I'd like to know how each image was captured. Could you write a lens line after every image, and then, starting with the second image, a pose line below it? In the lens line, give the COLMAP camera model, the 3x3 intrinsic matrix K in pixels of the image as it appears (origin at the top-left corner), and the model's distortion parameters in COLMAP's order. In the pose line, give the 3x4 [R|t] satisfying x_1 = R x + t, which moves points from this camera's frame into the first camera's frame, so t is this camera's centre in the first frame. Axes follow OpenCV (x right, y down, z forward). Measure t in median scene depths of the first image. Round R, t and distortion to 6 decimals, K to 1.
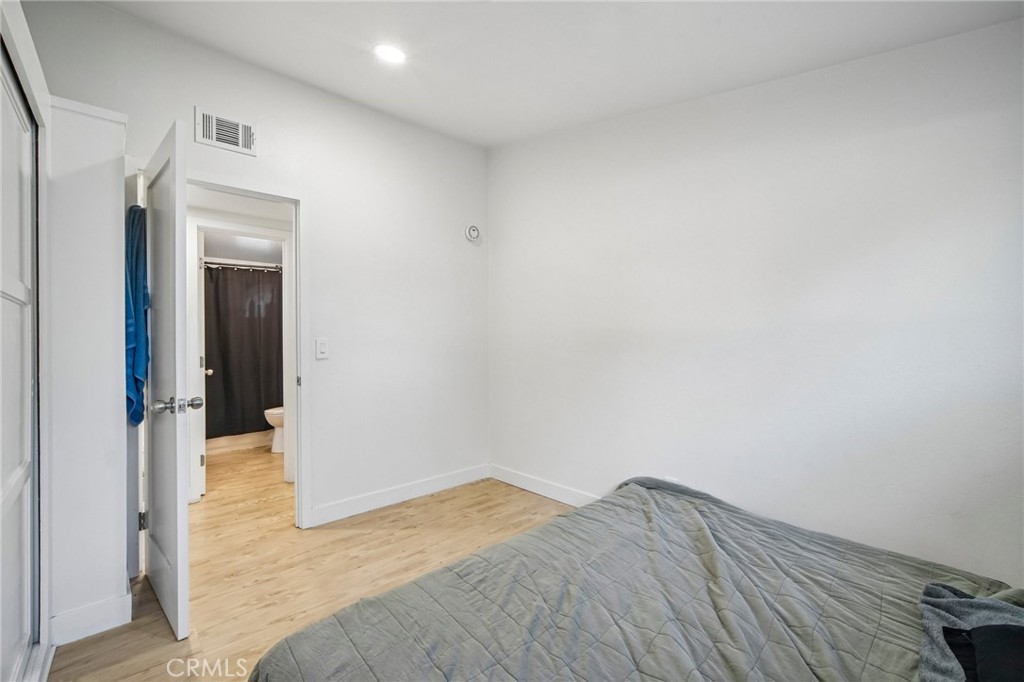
lens RADIAL K [[458.6, 0, 507.3], [0, 458.6, 338.6], [0, 0, 1]] dist [-0.002287, 0.000174]
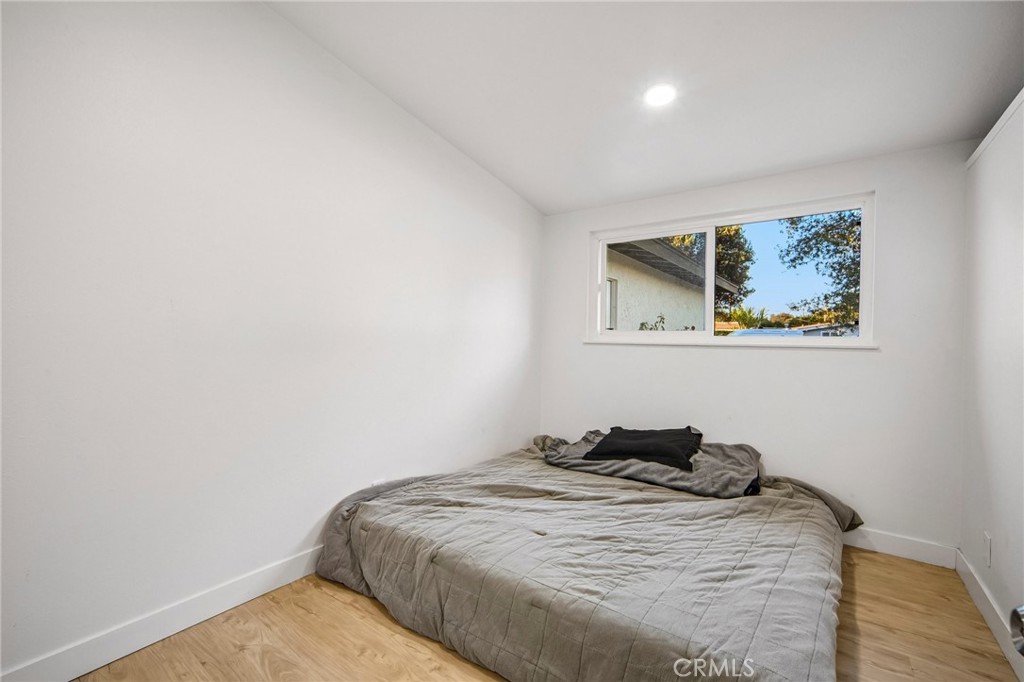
lens RADIAL K [[458.6, 0, 507.3], [0, 458.6, 338.6], [0, 0, 1]] dist [-0.002287, 0.000174]
pose [[-0.218005, 0.000698, 0.975947, -0.732844], [-0.011615, 0.999927, -0.003310, 0.003306], [-0.975879, -0.012057, -0.217981, 1.064225]]
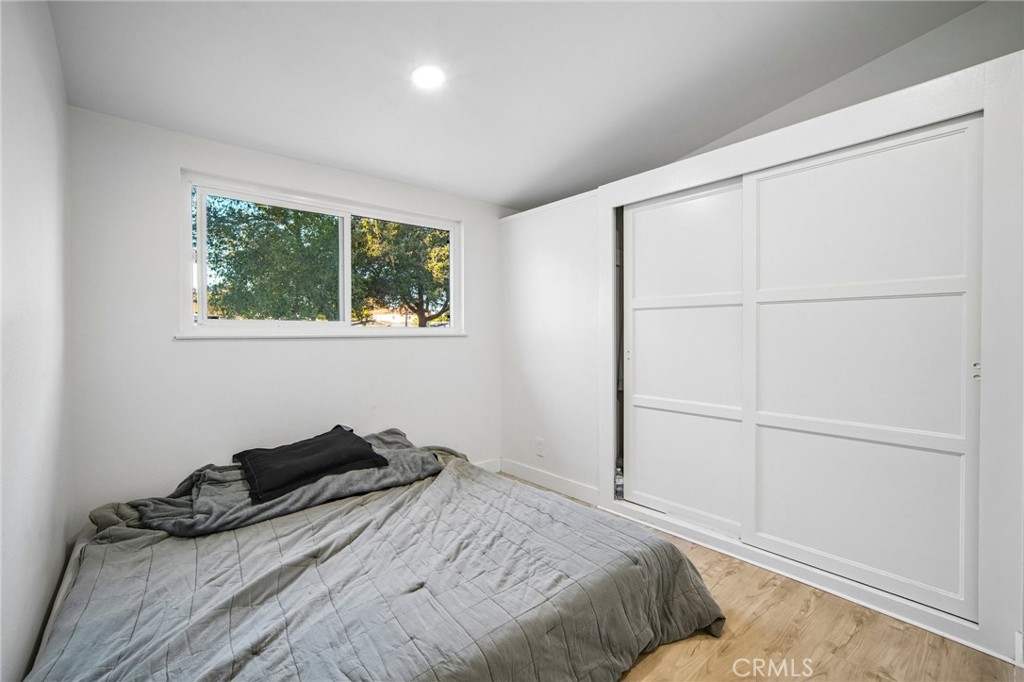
lens RADIAL K [[458.6, 0, 507.3], [0, 458.6, 338.6], [0, 0, 1]] dist [-0.002287, 0.000174]
pose [[-0.999647, 0.011416, -0.024000, 0.032898], [0.011127, 0.999864, 0.012147, 0.005608], [0.024136, 0.011876, -0.999638, 1.491407]]
